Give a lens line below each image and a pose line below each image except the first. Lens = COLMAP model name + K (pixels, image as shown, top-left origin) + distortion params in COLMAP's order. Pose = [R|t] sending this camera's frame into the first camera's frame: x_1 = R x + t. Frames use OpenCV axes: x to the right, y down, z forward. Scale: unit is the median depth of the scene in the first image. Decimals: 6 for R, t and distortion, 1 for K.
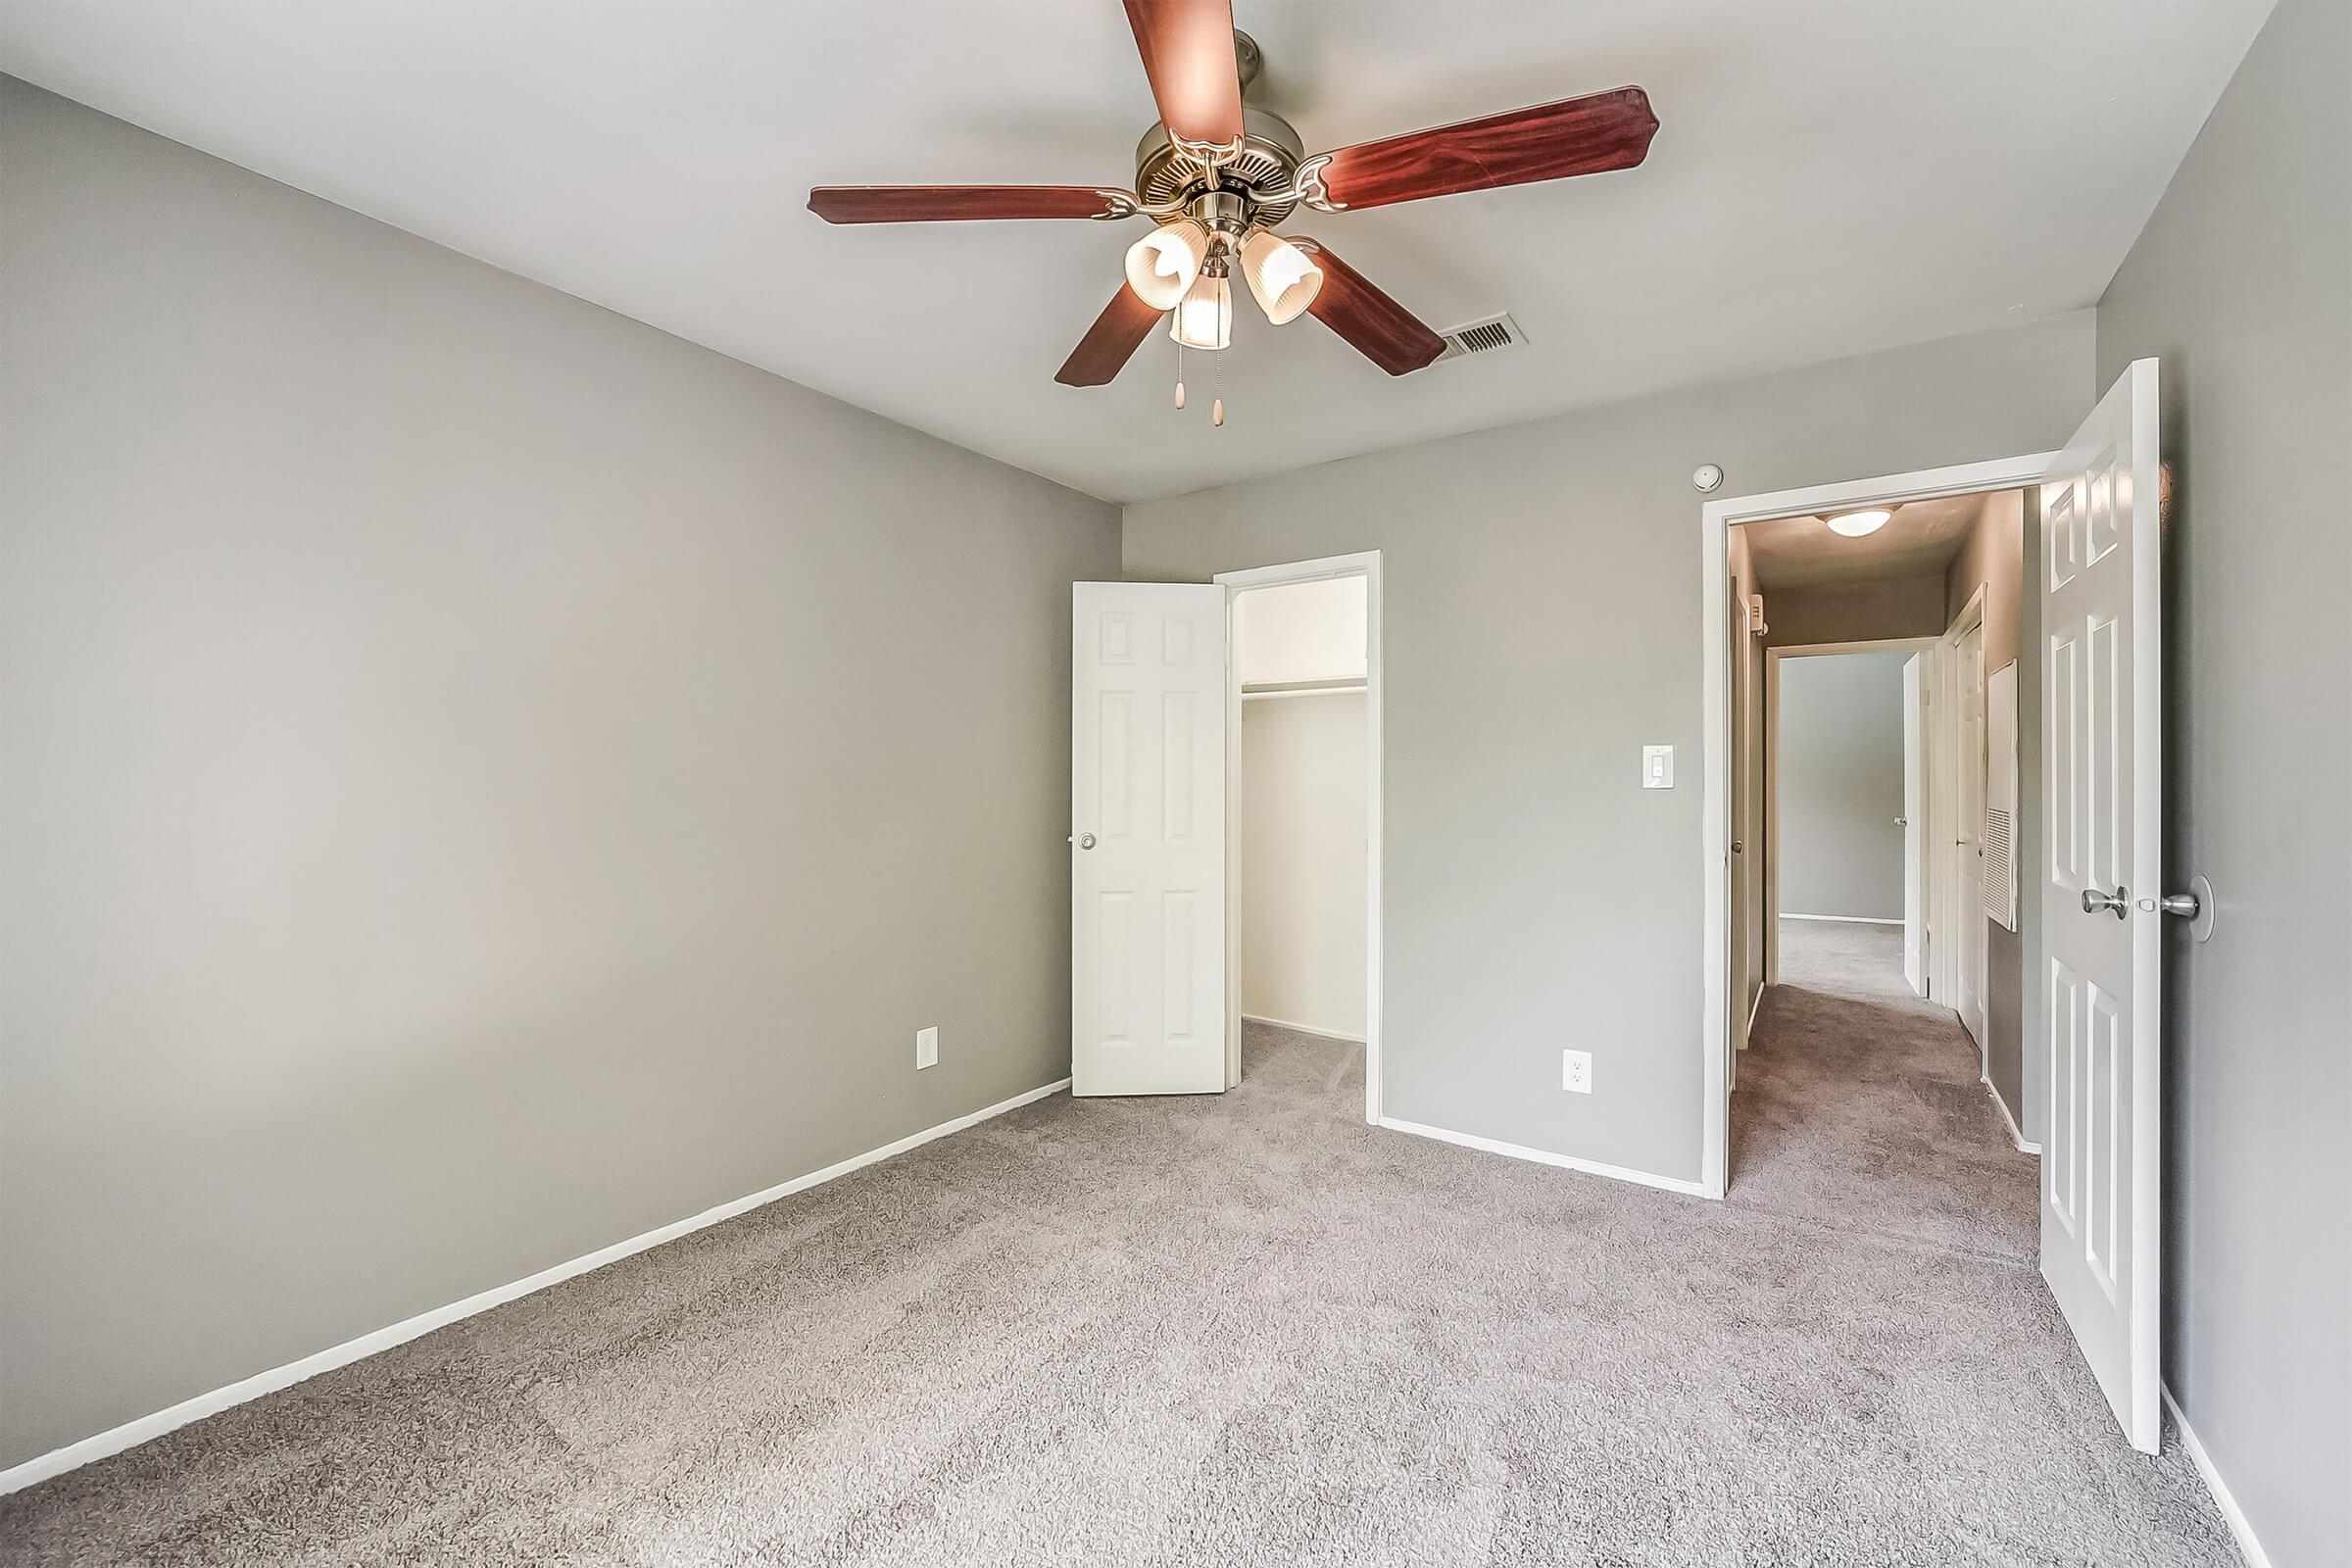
lens RADIAL K [[941.6, 0, 1178.1], [0, 941.6, 783.0], [0, 0, 1]] dist [-0.037087, 0.008617]
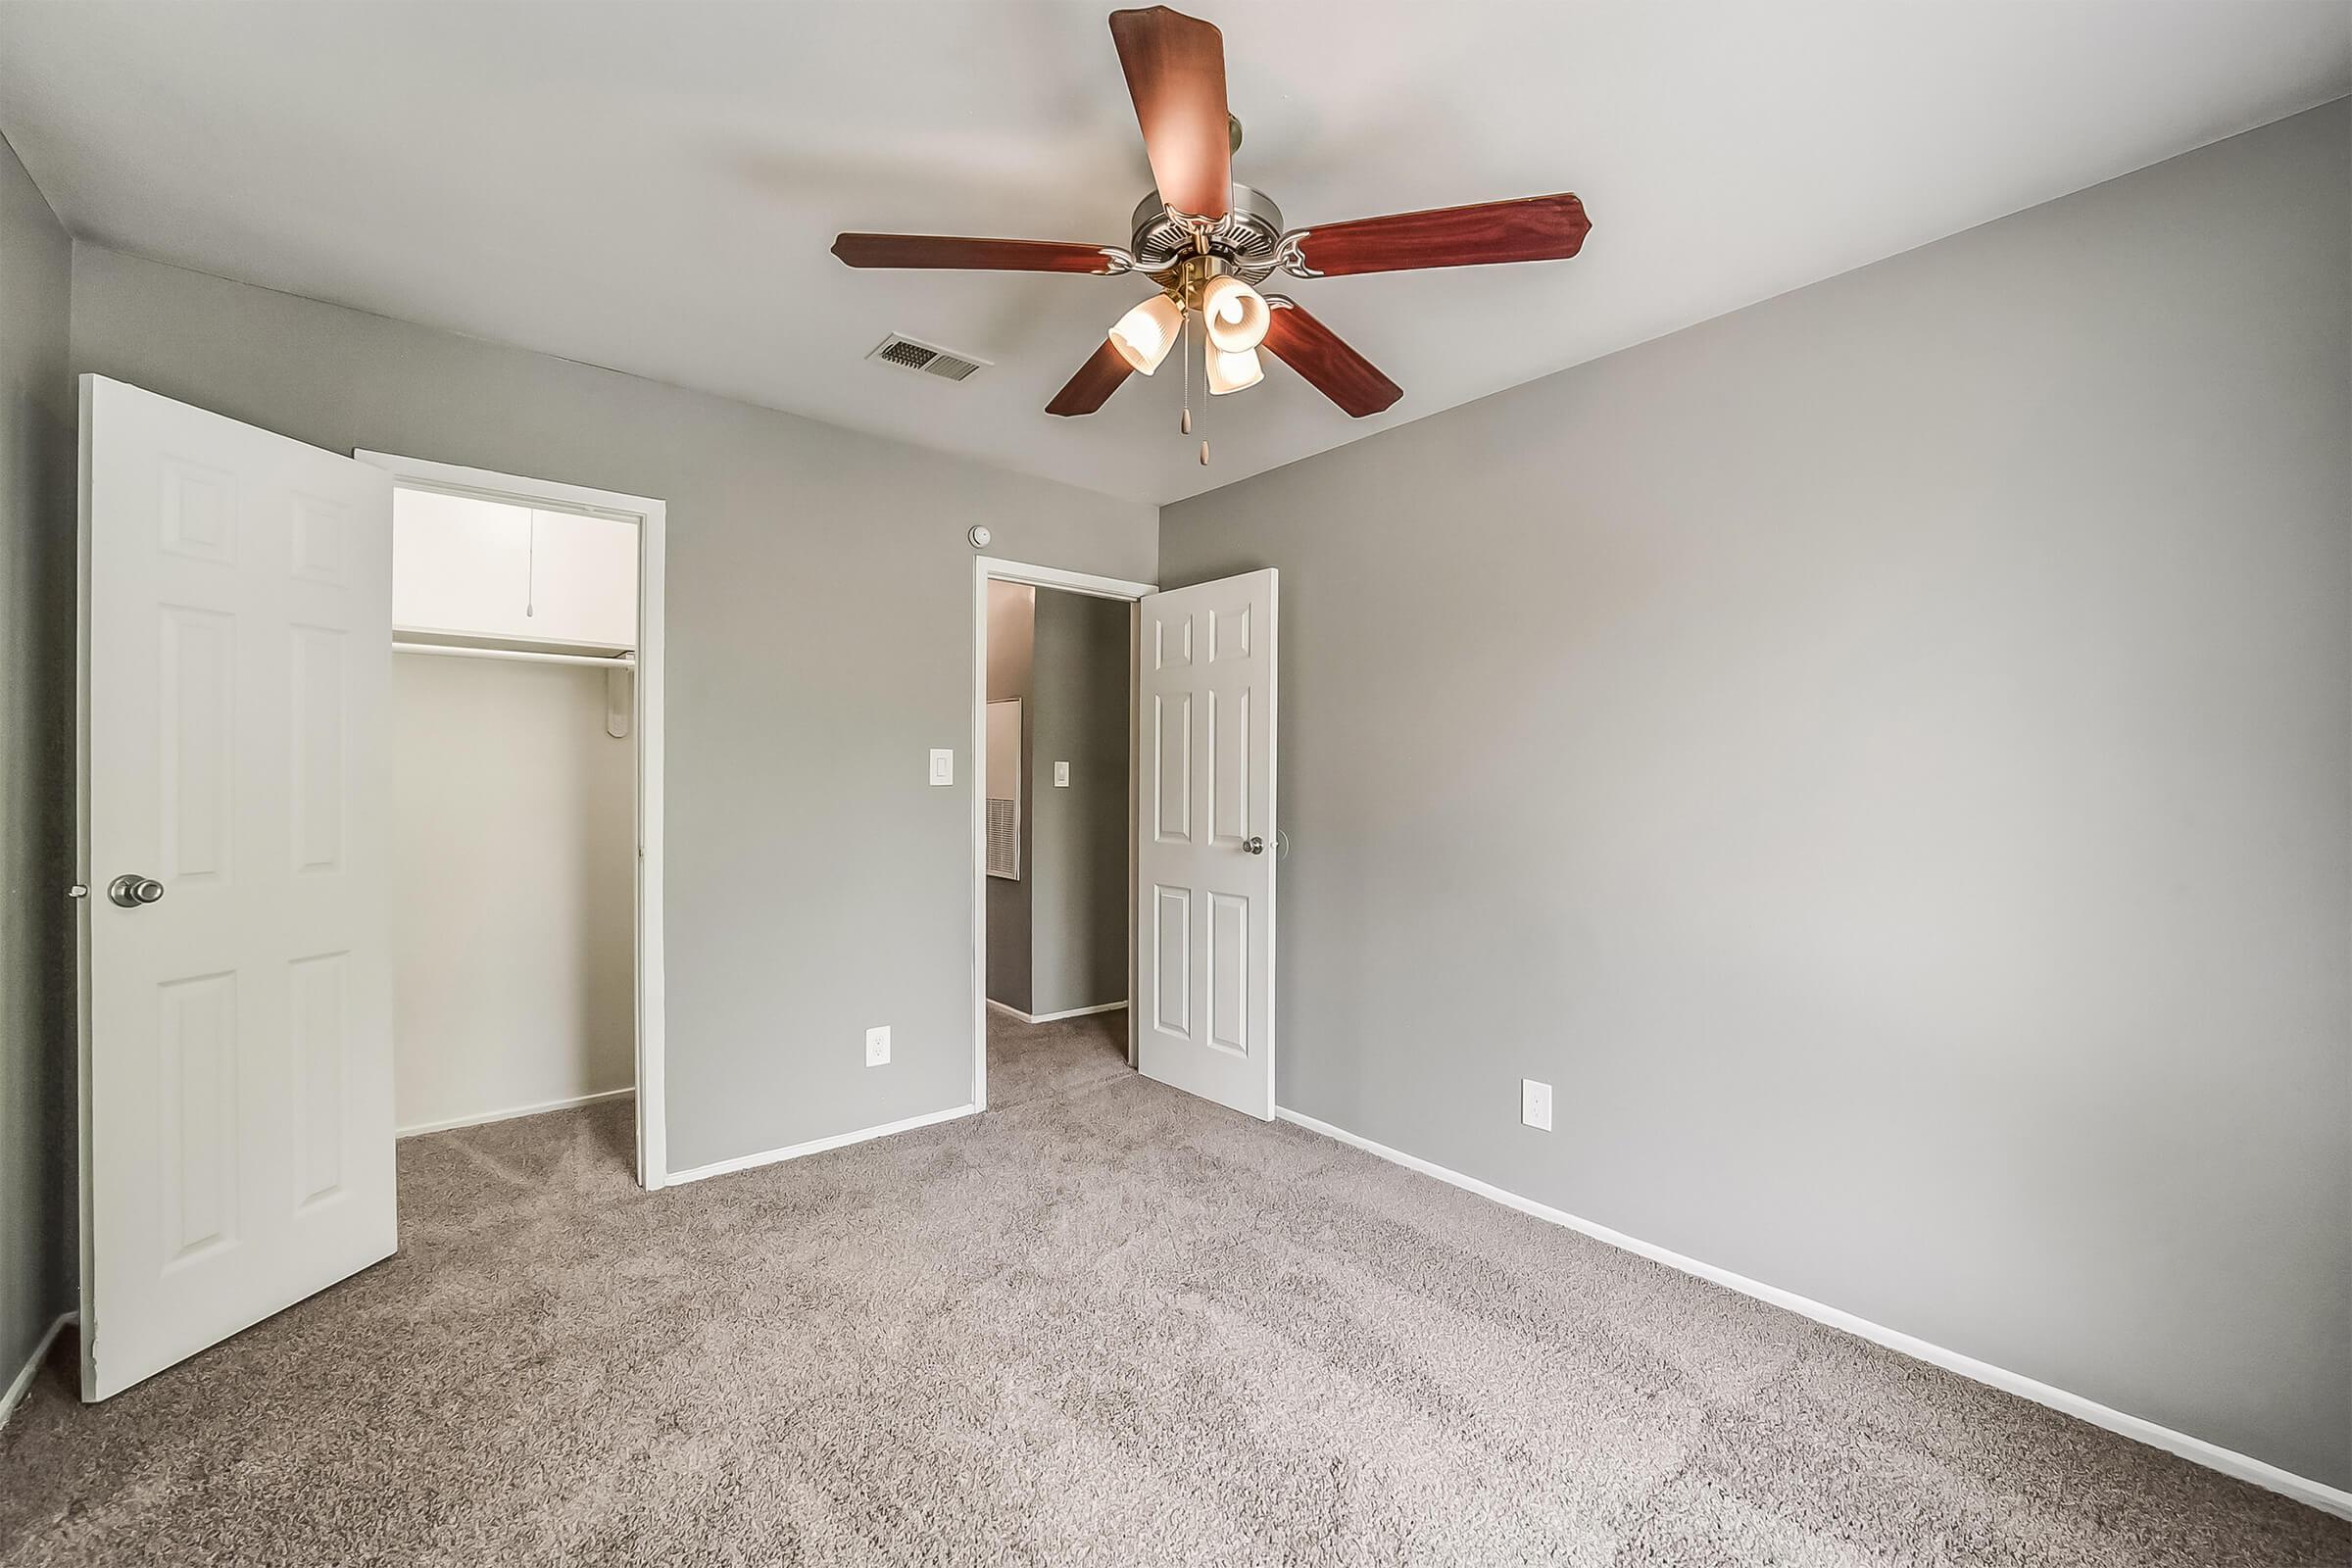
lens RADIAL K [[941.6, 0, 1178.1], [0, 941.6, 783.0], [0, 0, 1]] dist [-0.037087, 0.008617]
pose [[0.236087, 0.001842, 0.971730, -0.589771], [-0.005847, 0.999983, -0.000475, 0.001010], [-0.971714, -0.005570, 0.236094, 0.434235]]
